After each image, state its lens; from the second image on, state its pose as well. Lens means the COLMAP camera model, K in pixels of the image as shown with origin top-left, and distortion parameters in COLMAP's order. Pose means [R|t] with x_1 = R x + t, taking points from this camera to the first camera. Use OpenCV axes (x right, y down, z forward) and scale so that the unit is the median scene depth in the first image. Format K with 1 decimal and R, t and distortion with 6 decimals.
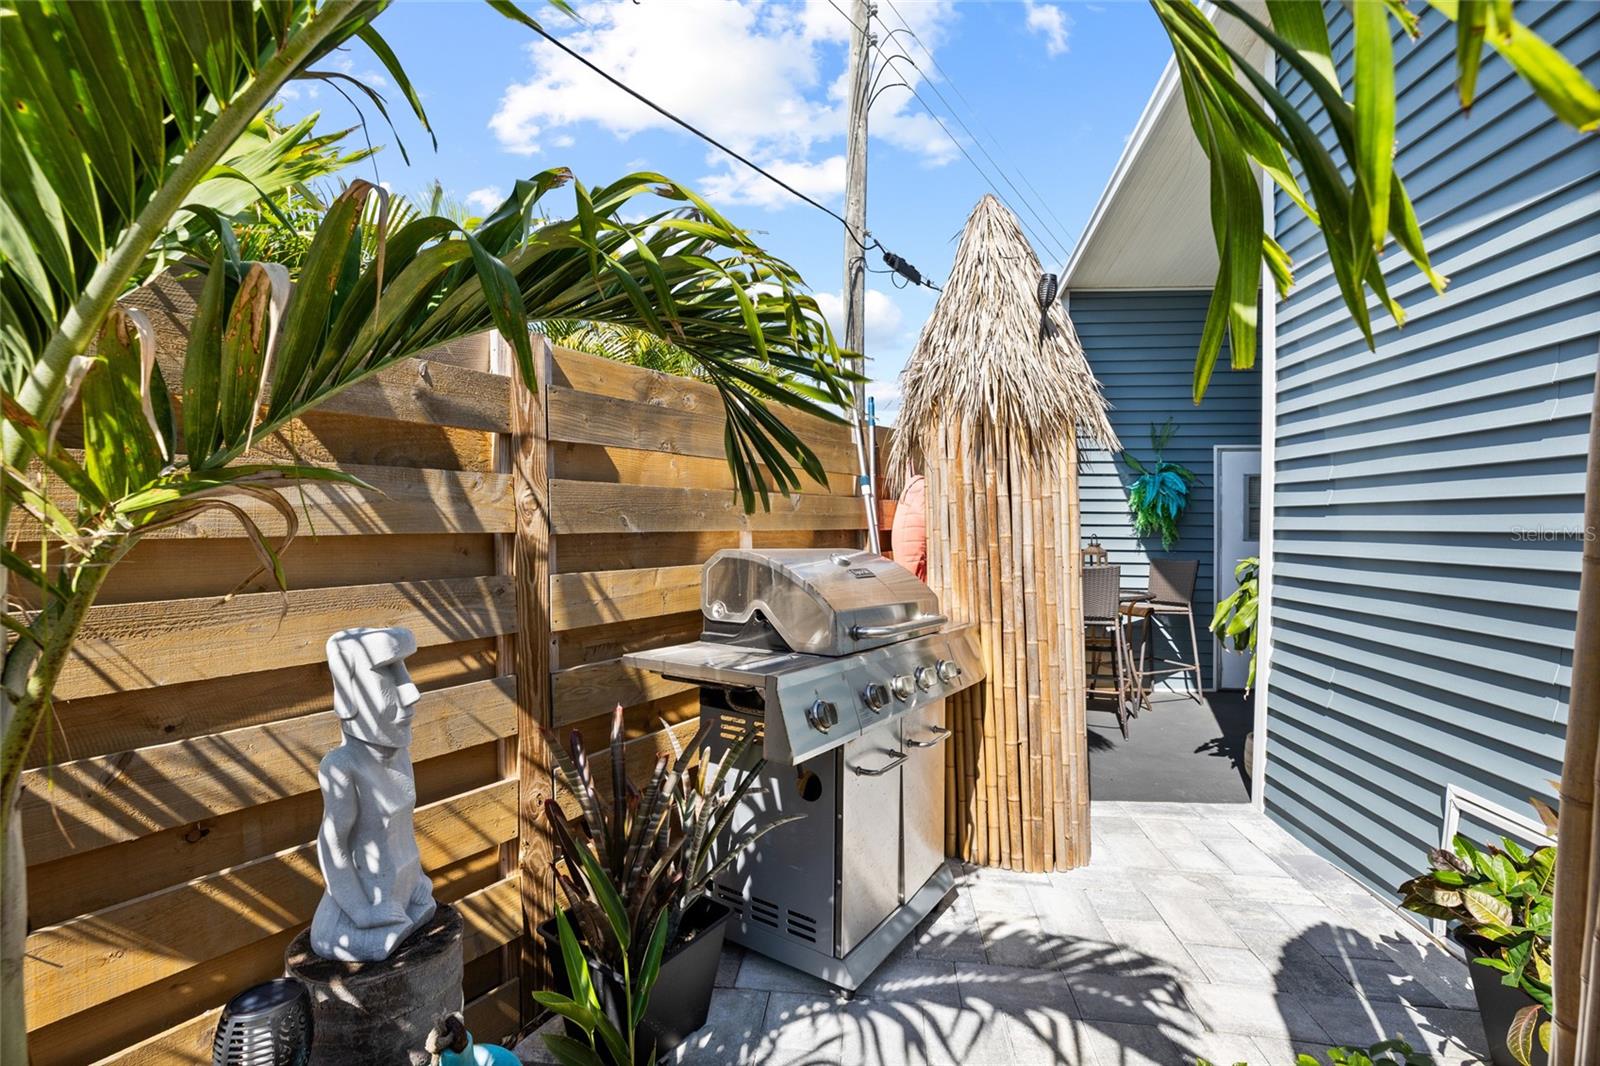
lens RADIAL K [[711.5, 0, 802.1], [0, 711.5, 524.6], [0, 0, 1]] dist [-0.003309, 0.000020]
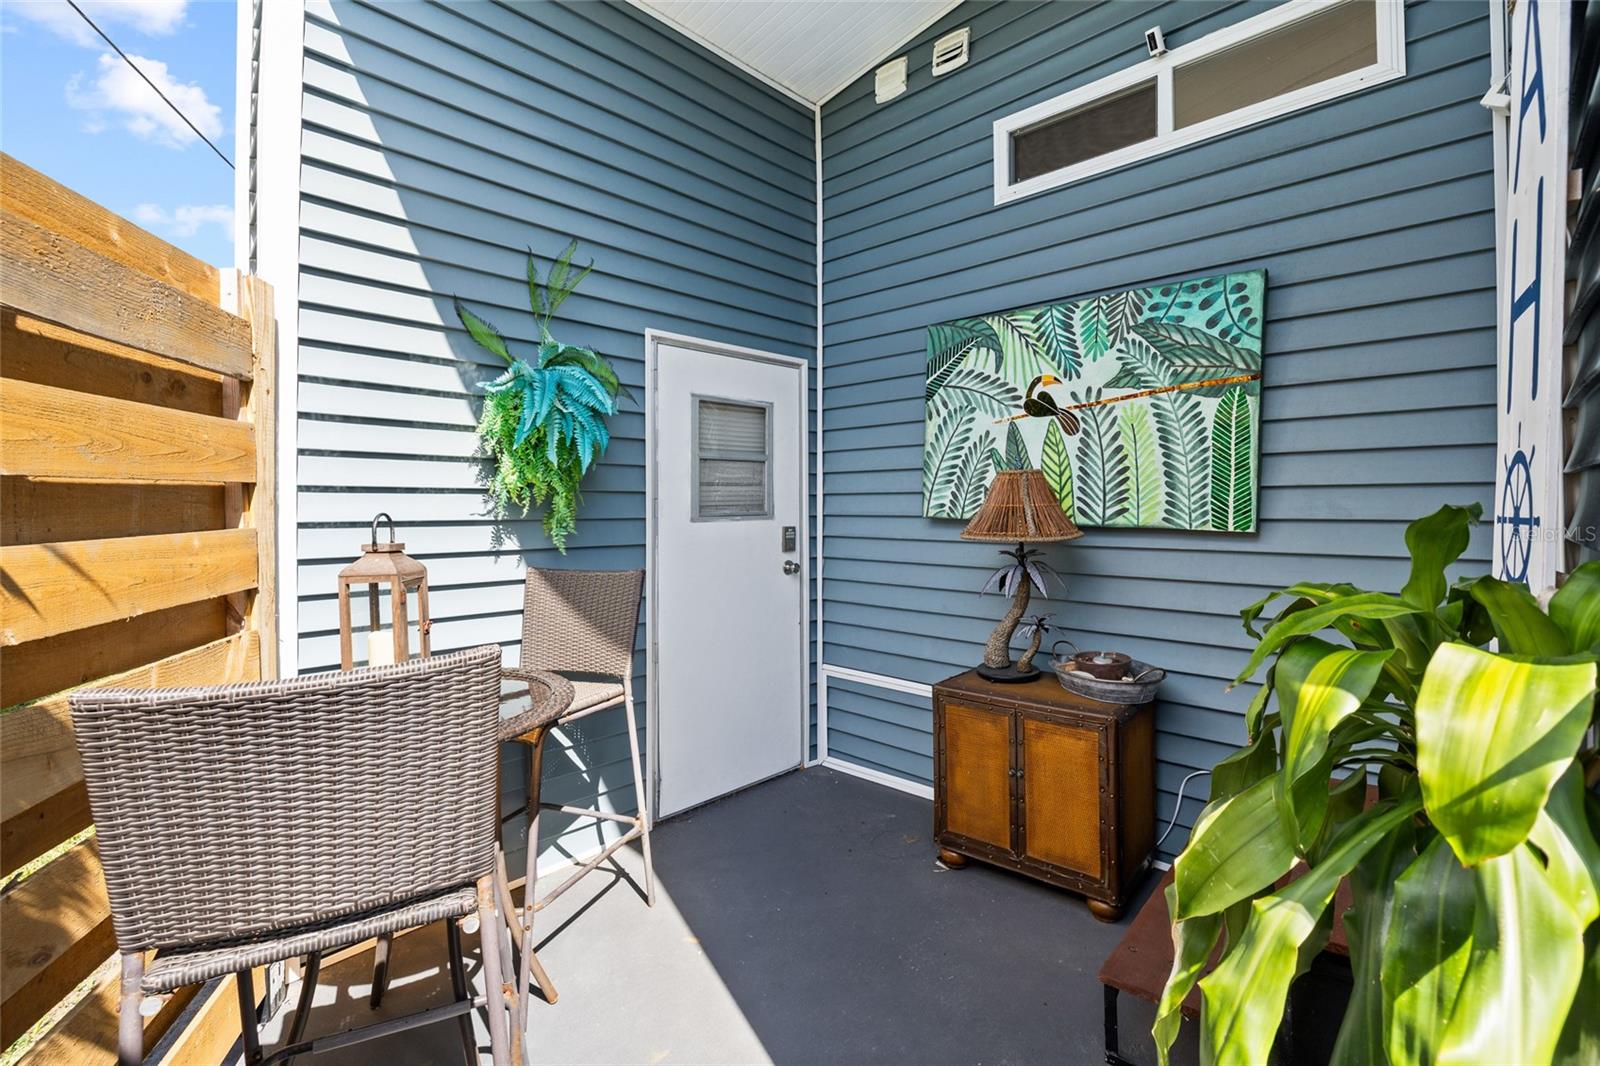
lens RADIAL K [[714.6, 0, 797.2], [0, 714.6, 503.9], [0, 0, 1]] dist [-0.002569, 0.000074]
pose [[0.615311, -0.002920, 0.788279, 0.255536], [0.003497, 0.999993, 0.000974, 0.009682], [-0.788276, 0.002157, 0.615317, 0.616366]]
